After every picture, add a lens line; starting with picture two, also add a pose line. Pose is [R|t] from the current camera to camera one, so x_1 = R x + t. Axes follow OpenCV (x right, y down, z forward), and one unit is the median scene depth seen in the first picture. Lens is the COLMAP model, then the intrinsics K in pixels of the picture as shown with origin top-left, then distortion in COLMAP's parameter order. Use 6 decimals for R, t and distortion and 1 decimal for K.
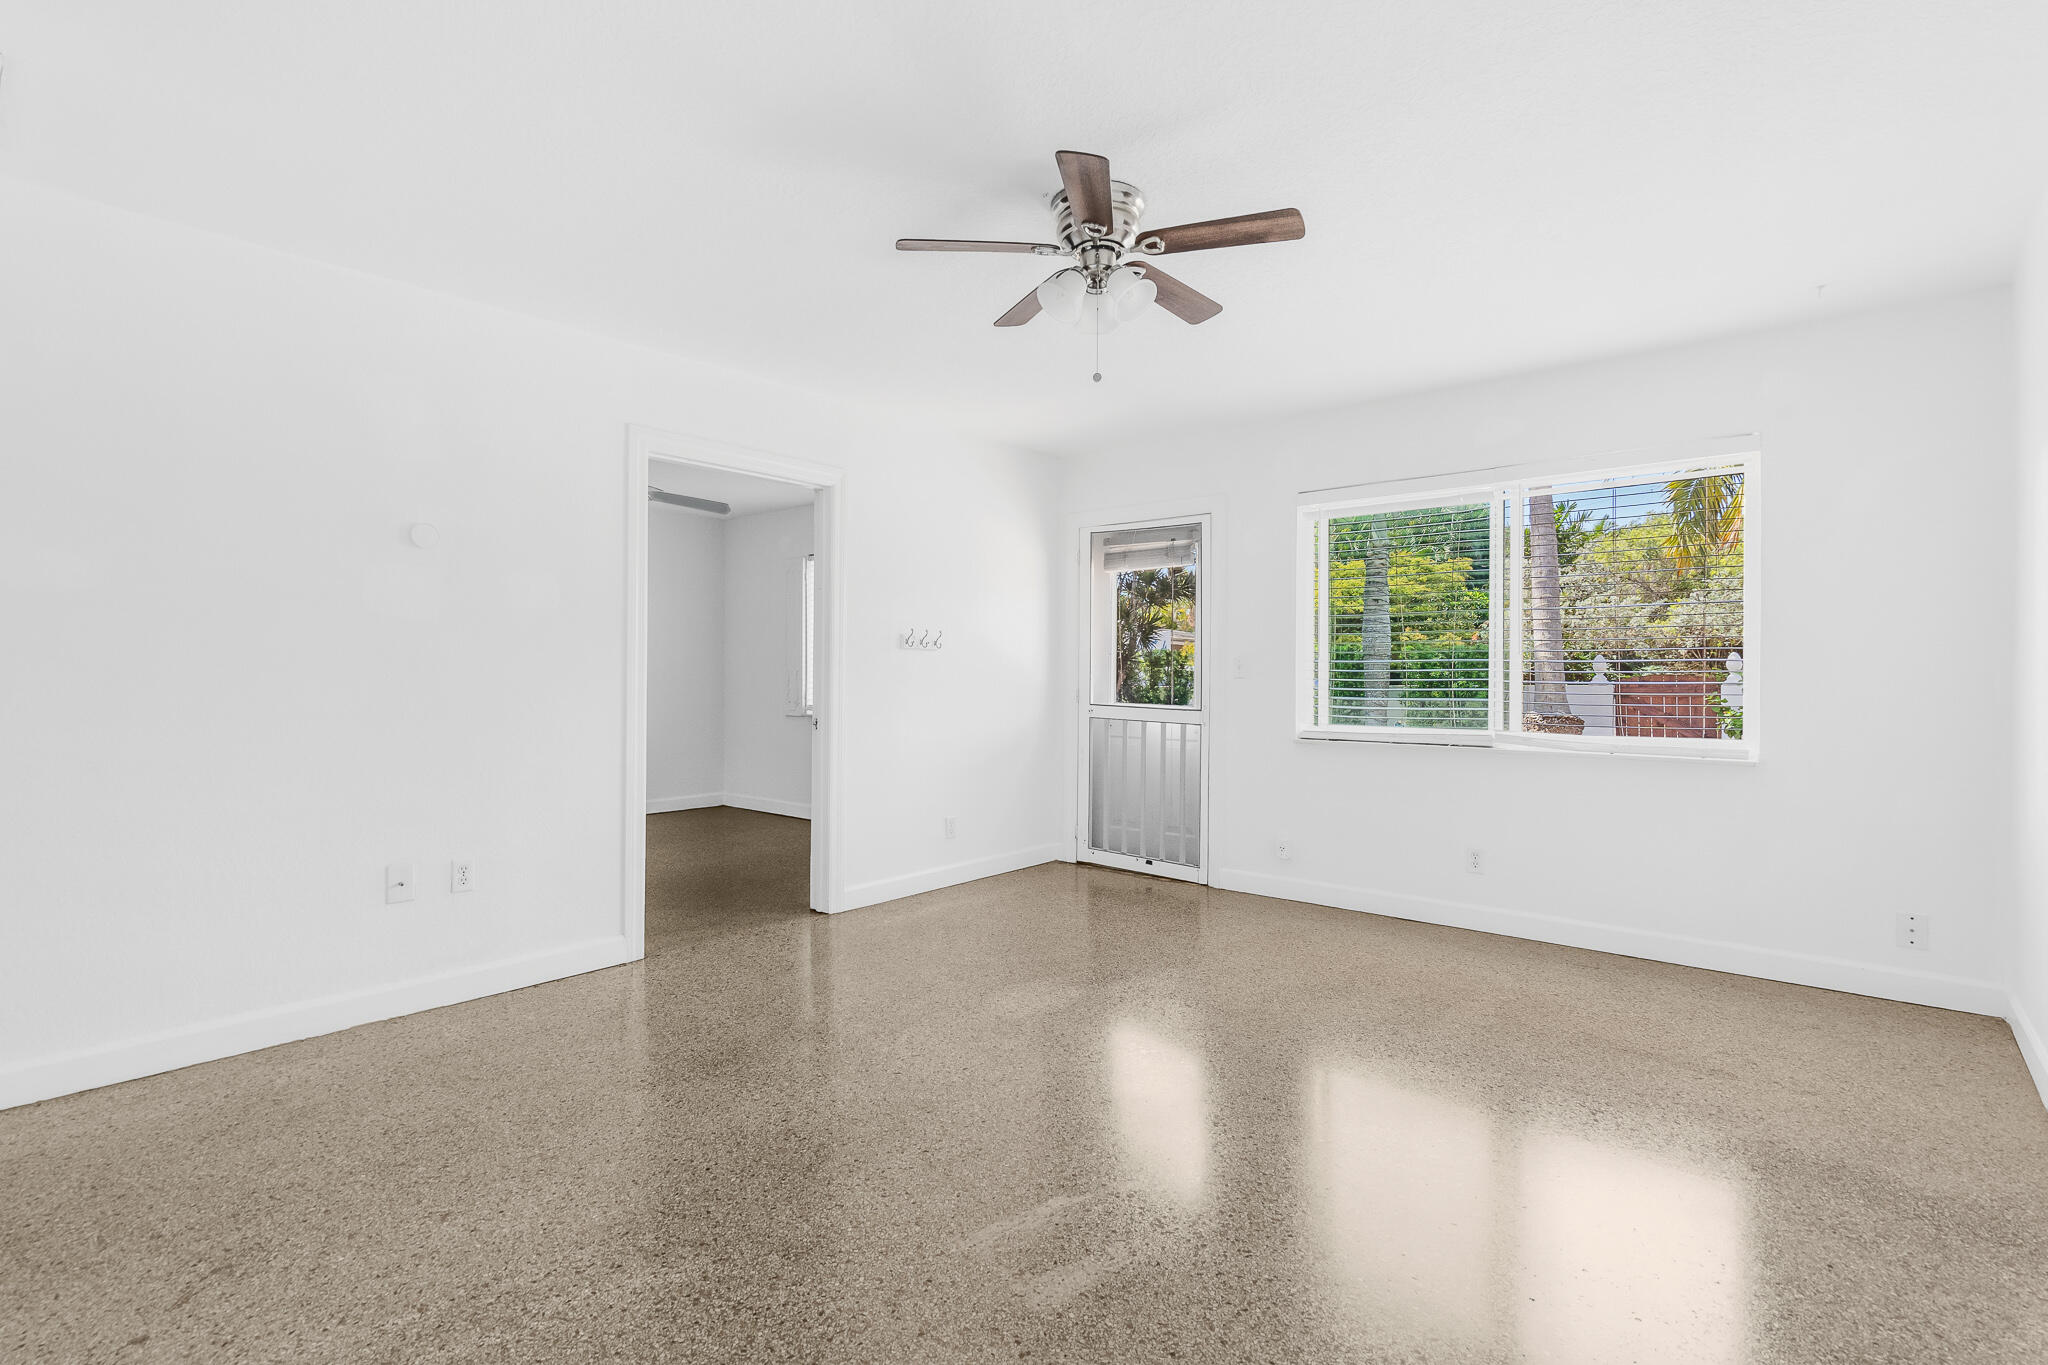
lens RADIAL K [[945.2, 0, 1028.2], [0, 945.2, 687.5], [0, 0, 1]] dist [-0.001991, -0.001031]
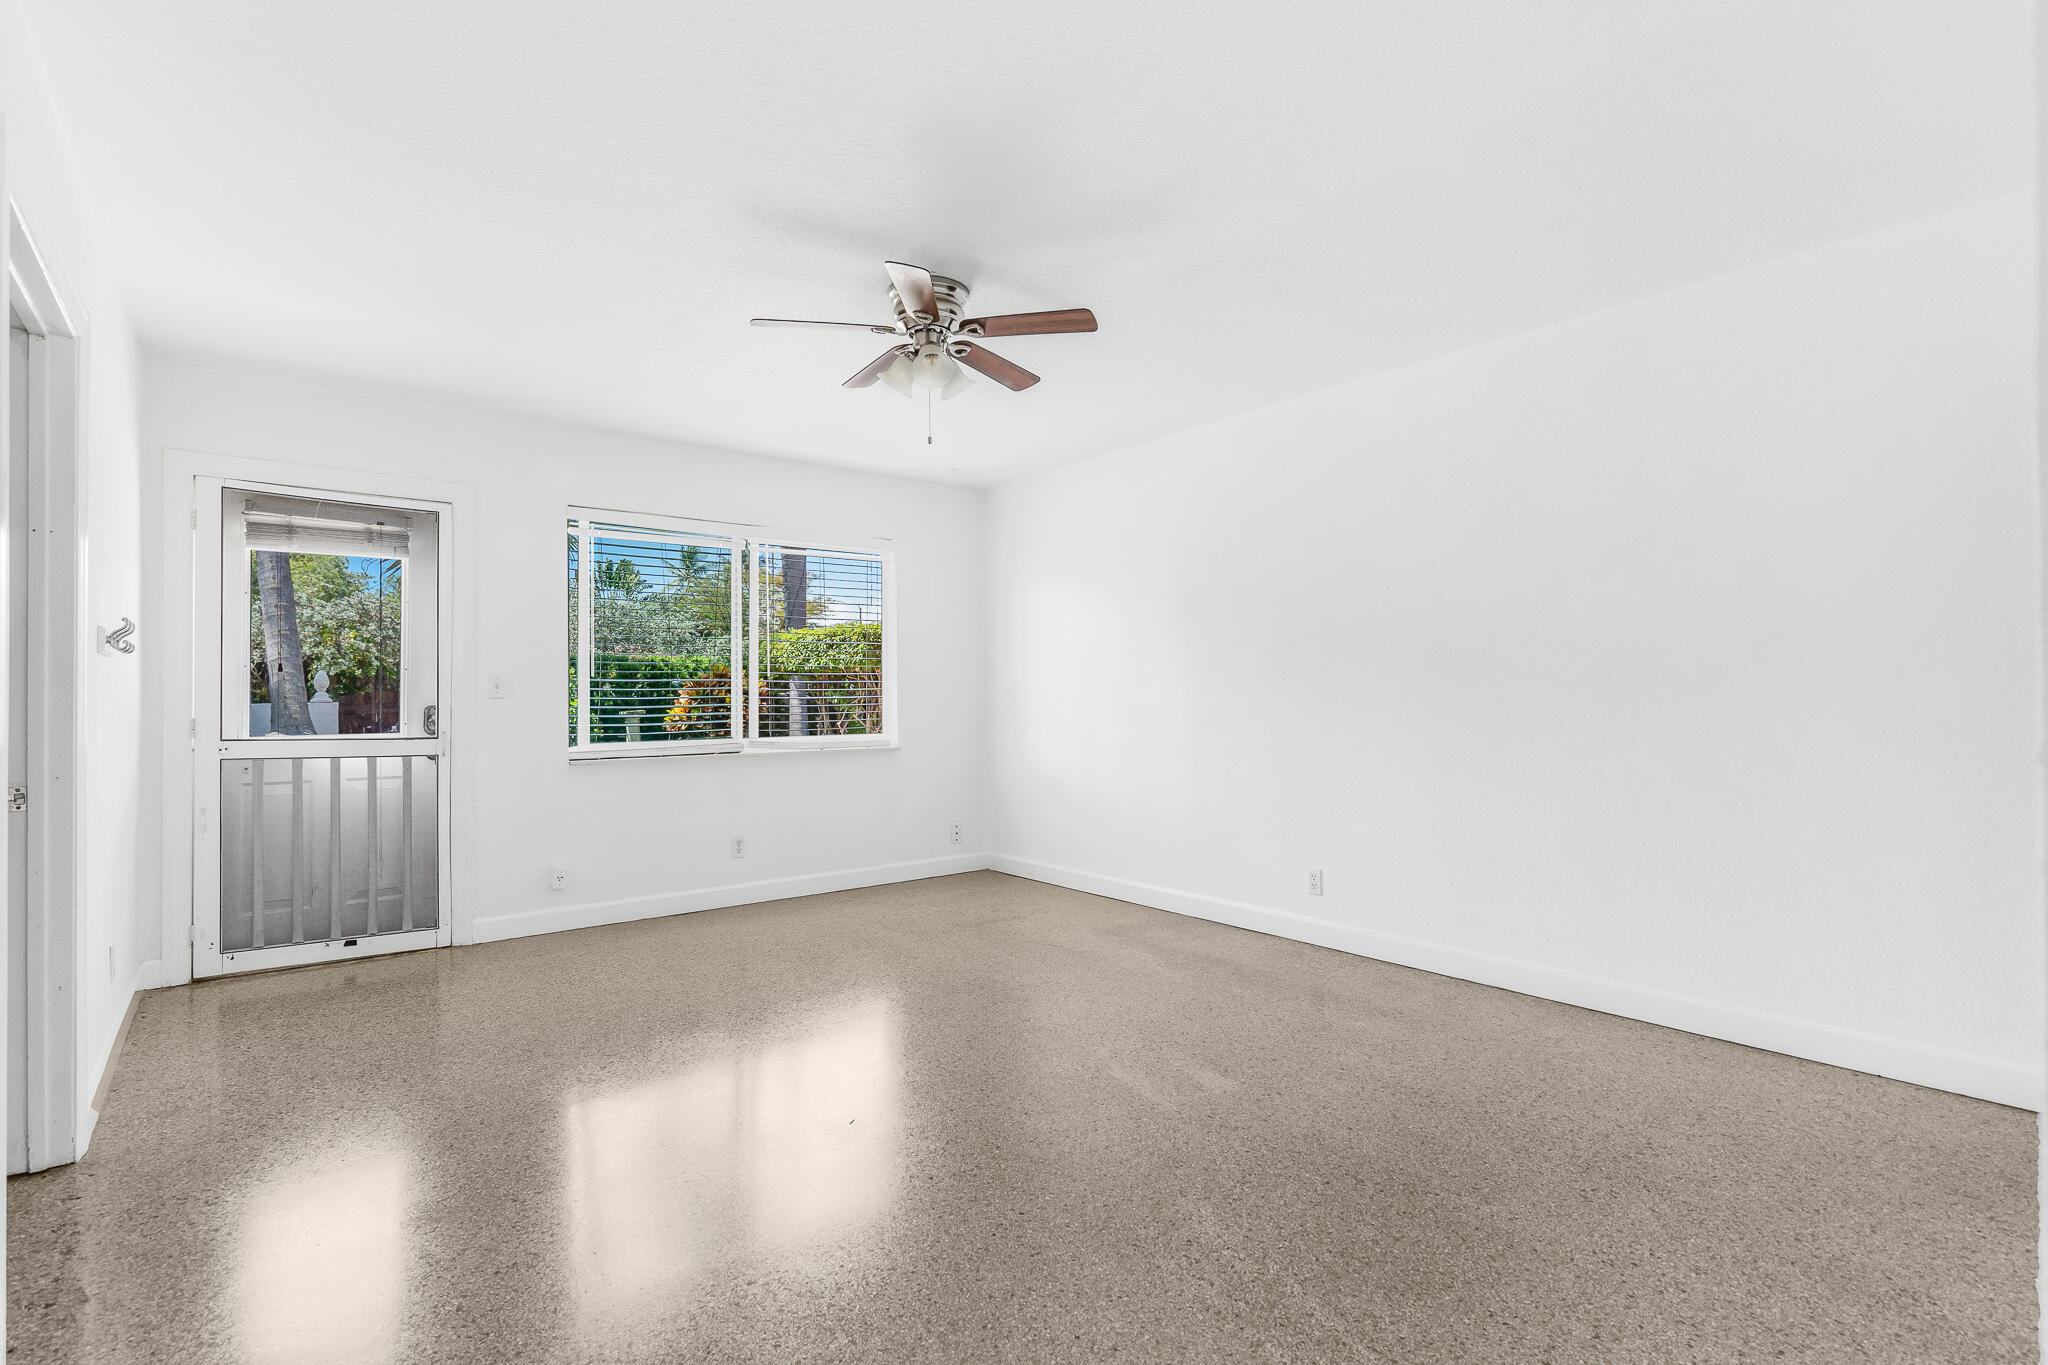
lens RADIAL K [[945.2, 0, 1033.5], [0, 945.2, 683.1], [0, 0, 1]] dist [-0.001991, -0.001031]
pose [[0.194558, 0.004400, 0.980881, -0.526818], [0.017849, 0.999808, -0.008025, -0.007644], [-0.980729, 0.019069, 0.194442, 0.326778]]
